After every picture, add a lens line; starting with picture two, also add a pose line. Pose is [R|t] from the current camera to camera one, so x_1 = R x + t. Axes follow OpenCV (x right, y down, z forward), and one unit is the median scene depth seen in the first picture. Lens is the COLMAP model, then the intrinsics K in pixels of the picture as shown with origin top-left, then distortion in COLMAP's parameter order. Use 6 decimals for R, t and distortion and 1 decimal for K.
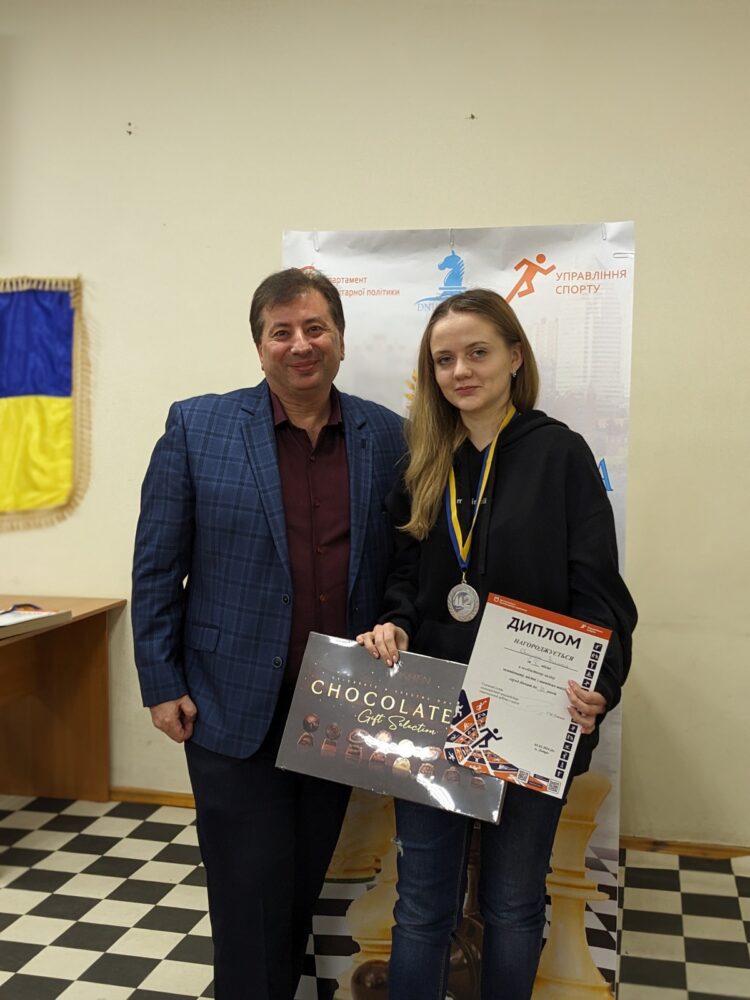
lens RADIAL K [[1180.8, 0, 347.1], [0, 1180.8, 507.1], [0, 0, 1]] dist [0.028358, 0.000000]
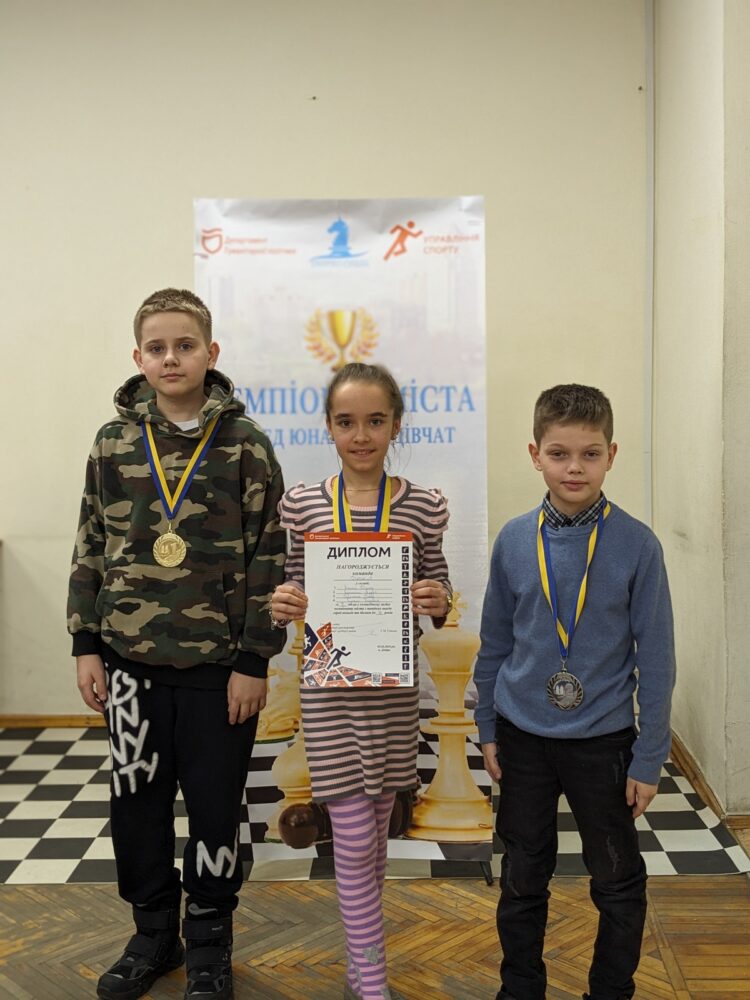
lens RADIAL K [[1180.8, 0, 383.3], [0, 1180.8, 488.4], [0, 0, 1]] dist [0.028358, 0.000000]
pose [[0.973302, -0.038580, 0.226261, -0.120104], [0.035286, 0.999204, 0.018587, 0.031902], [-0.226798, -0.010107, 0.973889, -0.154405]]
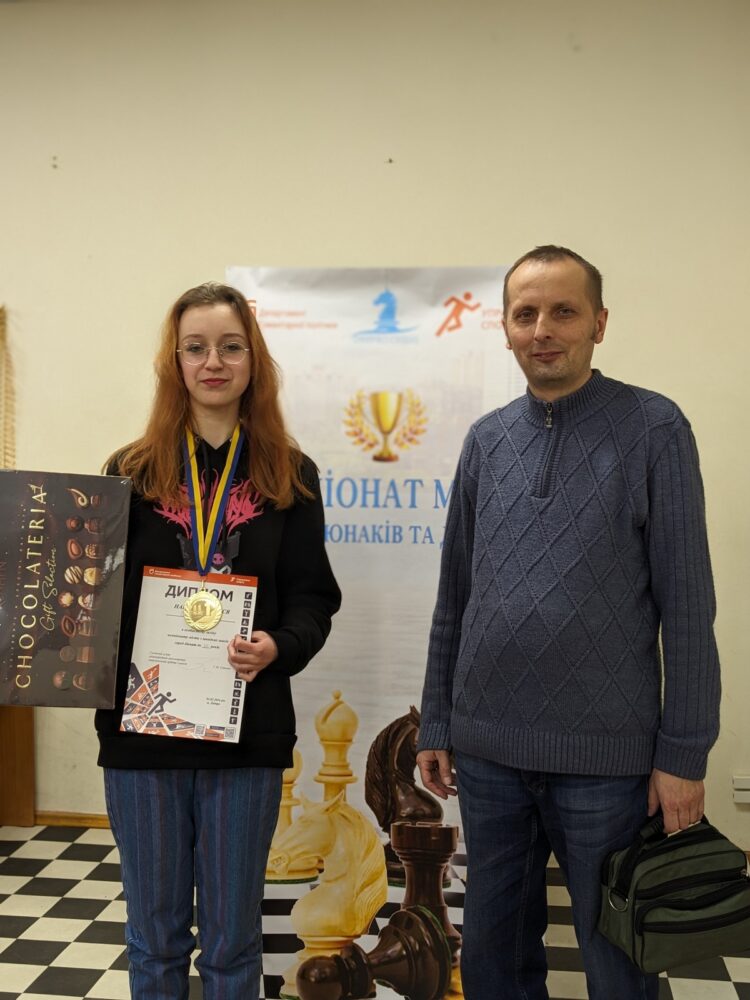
lens RADIAL K [[1180.8, 0, 367.5], [0, 1180.8, 512.8], [0, 0, 1]] dist [0.028358, 0.000000]
pose [[0.993969, -0.006034, 0.109495, -0.037141], [0.008497, 0.999721, -0.022036, 0.009243], [-0.109331, 0.022834, 0.993743, -0.049500]]
